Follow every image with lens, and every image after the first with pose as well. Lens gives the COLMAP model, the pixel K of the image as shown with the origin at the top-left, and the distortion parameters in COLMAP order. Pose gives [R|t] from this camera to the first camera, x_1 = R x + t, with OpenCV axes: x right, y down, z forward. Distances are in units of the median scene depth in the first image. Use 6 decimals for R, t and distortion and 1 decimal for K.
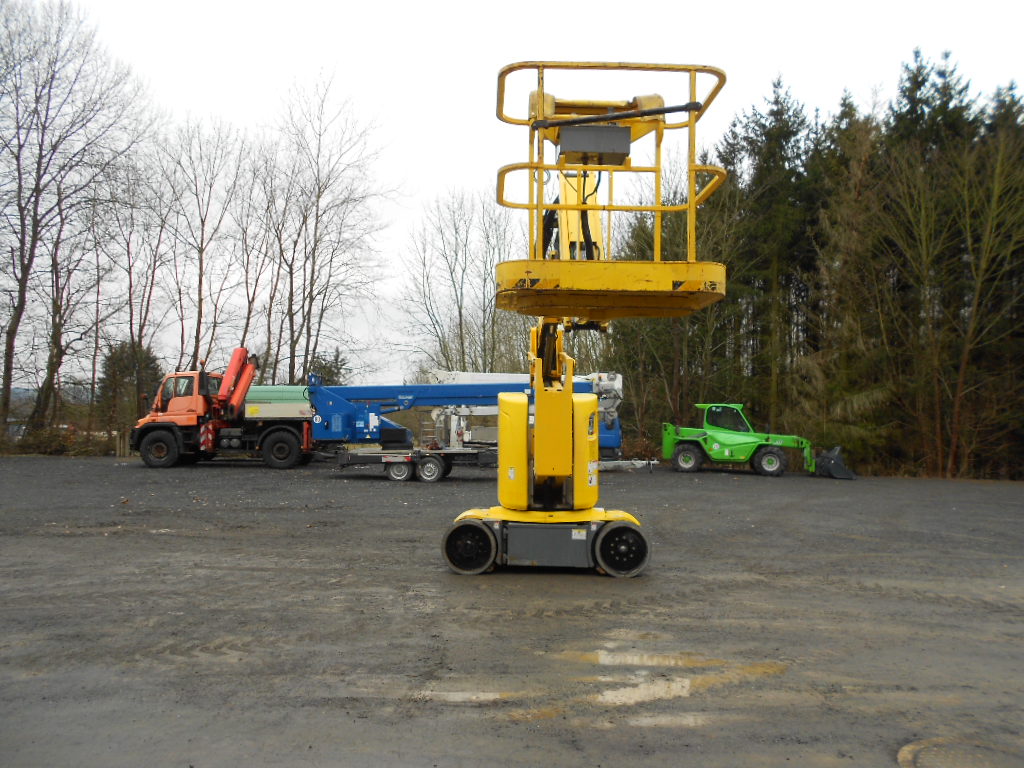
lens RADIAL K [[793.0, 0, 514.5], [0, 793.0, 388.6], [0, 0, 1]] dist [0.001277, -0.001926]
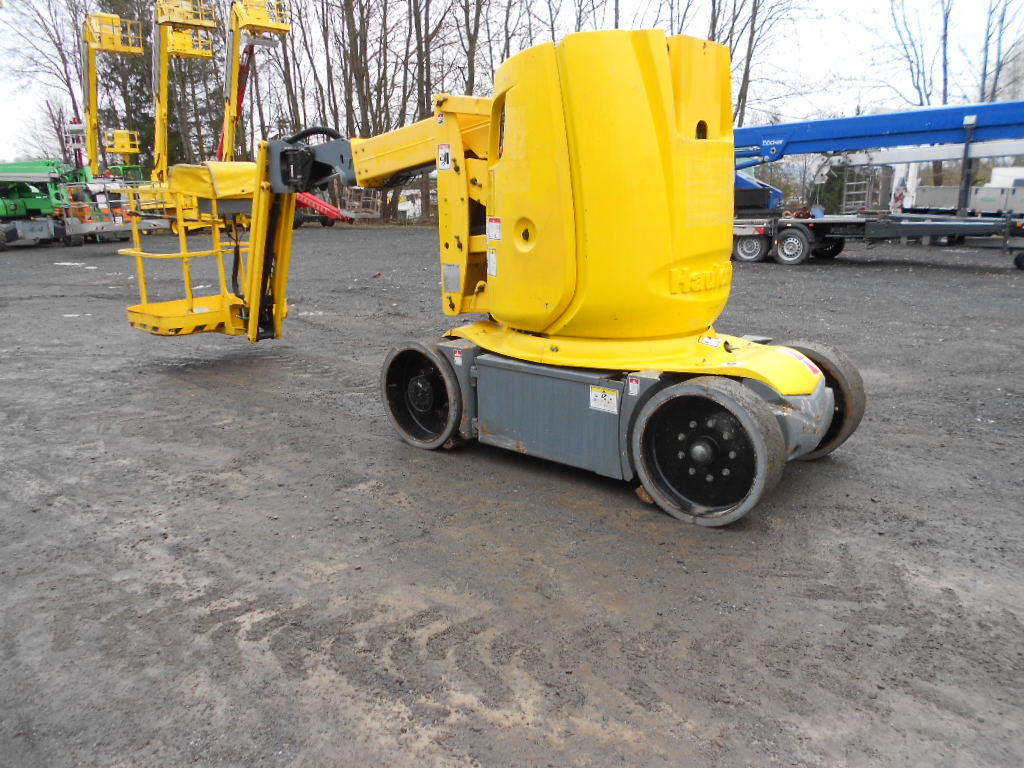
lens RADIAL K [[793.0, 0, 511.4], [0, 793.0, 384.4], [0, 0, 1]] dist [0.001277, -0.001926]
pose [[0.798869, 0.119733, -0.589468, 0.120928], [0.043423, 0.965951, 0.255053, 0.029753], [0.599935, -0.229351, 0.766470, 0.281558]]
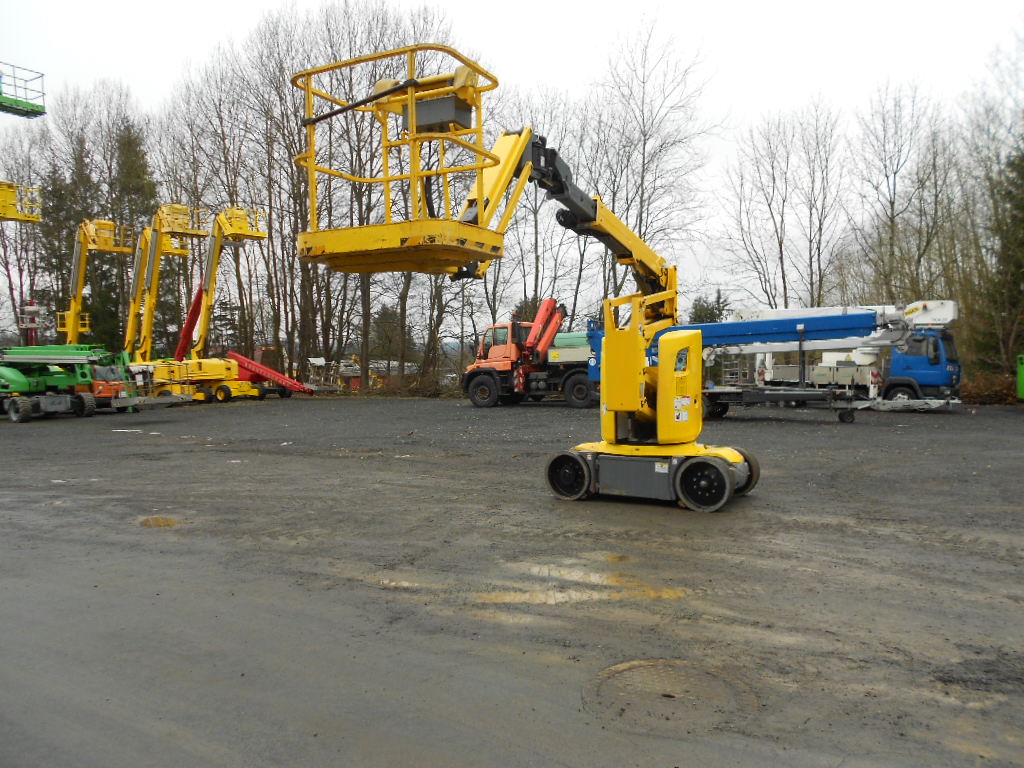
lens RADIAL K [[793.0, 0, 509.0], [0, 793.0, 384.3], [0, 0, 1]] dist [0.001277, -0.001926]
pose [[0.873944, -0.011417, -0.485892, 0.174497], [0.043839, 0.997501, 0.055412, 0.004357], [0.484045, -0.069728, 0.872260, 0.006492]]
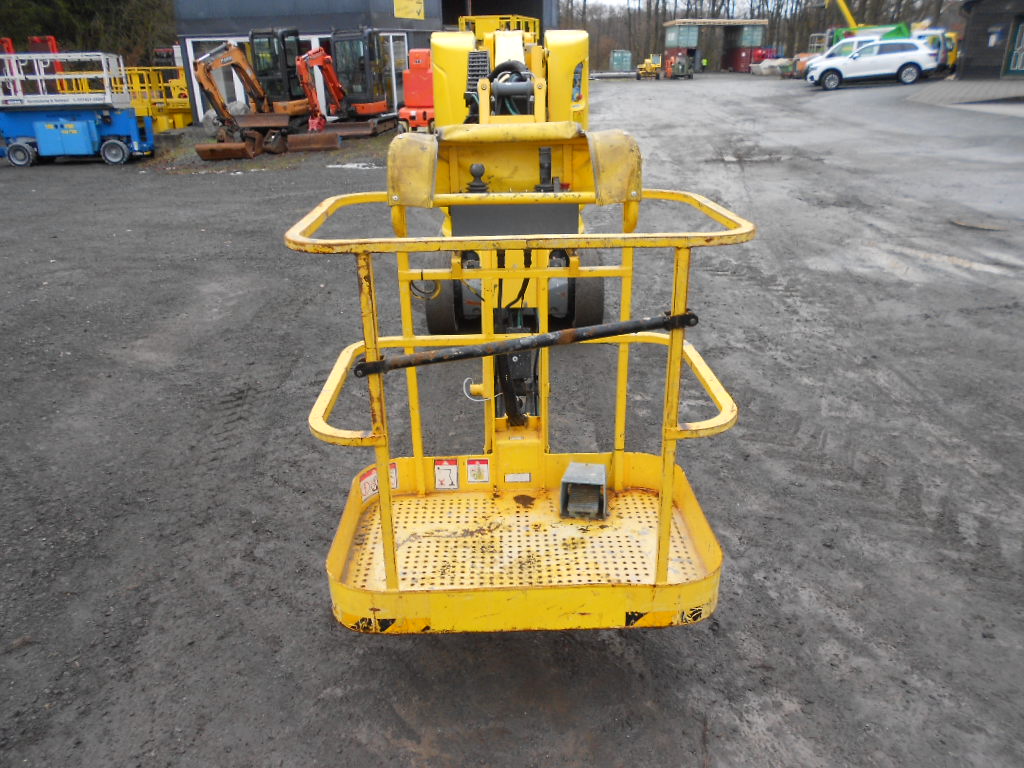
lens RADIAL K [[793.0, 0, 509.5], [0, 793.0, 384.7], [0, 0, 1]] dist [0.001277, -0.001926]
pose [[-0.074714, -0.383585, 0.920478, -0.294180], [-0.003314, 0.923149, 0.384428, 0.009547], [-0.997199, 0.025672, -0.070244, 0.481632]]
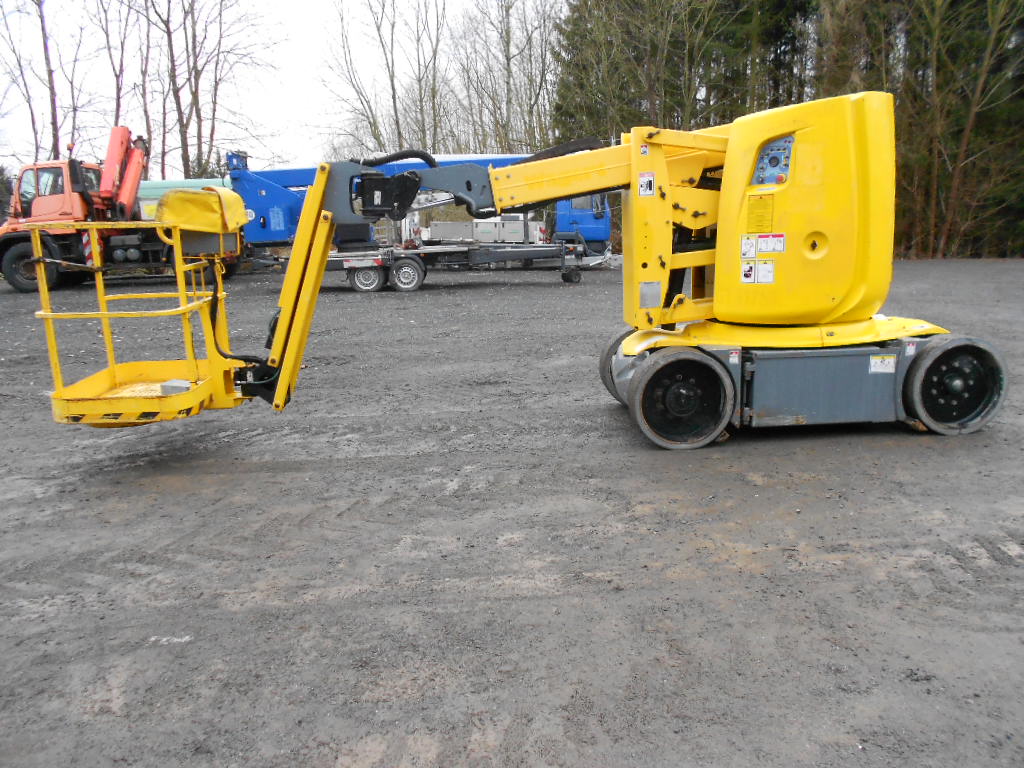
lens RADIAL K [[793.0, 0, 514.4], [0, 793.0, 380.0], [0, 0, 1]] dist [0.001277, -0.001926]
pose [[0.990611, -0.065834, 0.119812, -0.101322], [0.036336, 0.971681, 0.233486, 0.024222], [-0.131790, -0.226941, 0.964950, 0.213898]]
